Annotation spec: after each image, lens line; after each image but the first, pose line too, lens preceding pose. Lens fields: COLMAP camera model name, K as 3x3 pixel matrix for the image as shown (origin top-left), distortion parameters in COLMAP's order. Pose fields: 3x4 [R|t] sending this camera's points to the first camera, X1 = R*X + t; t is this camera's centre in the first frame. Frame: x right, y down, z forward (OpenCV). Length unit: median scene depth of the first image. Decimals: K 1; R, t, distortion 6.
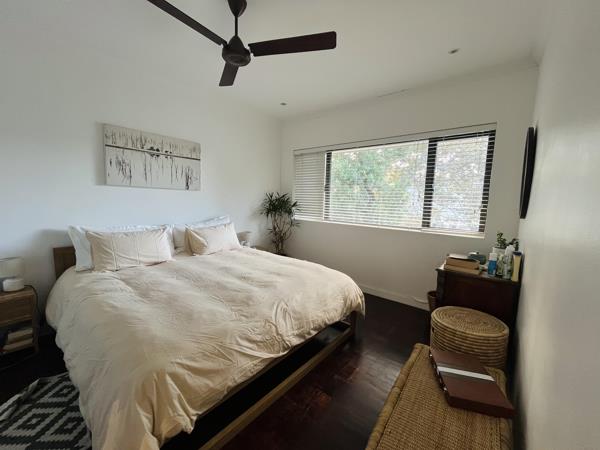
lens RADIAL K [[242.5, 0, 300.0], [0, 242.5, 225.0], [0, 0, 1]] dist [-0.002025, -0.000229]
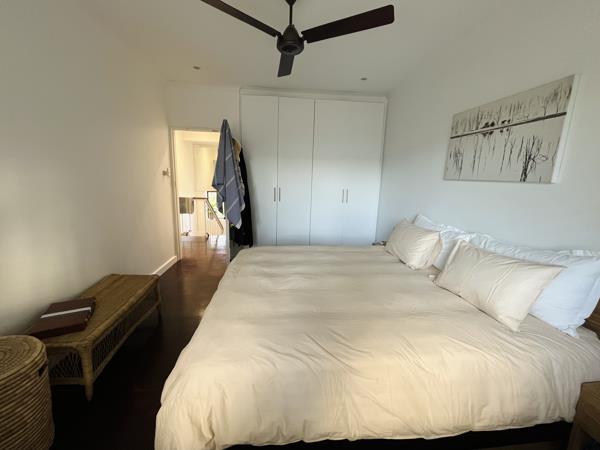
lens RADIAL K [[242.5, 0, 300.0], [0, 242.5, 225.0], [0, 0, 1]] dist [-0.002025, -0.000229]
pose [[-0.702031, 0.087595, -0.706739, 0.298232], [-0.124284, 0.962107, 0.242702, -0.136554], [0.701218, 0.258221, -0.664542, 1.154713]]
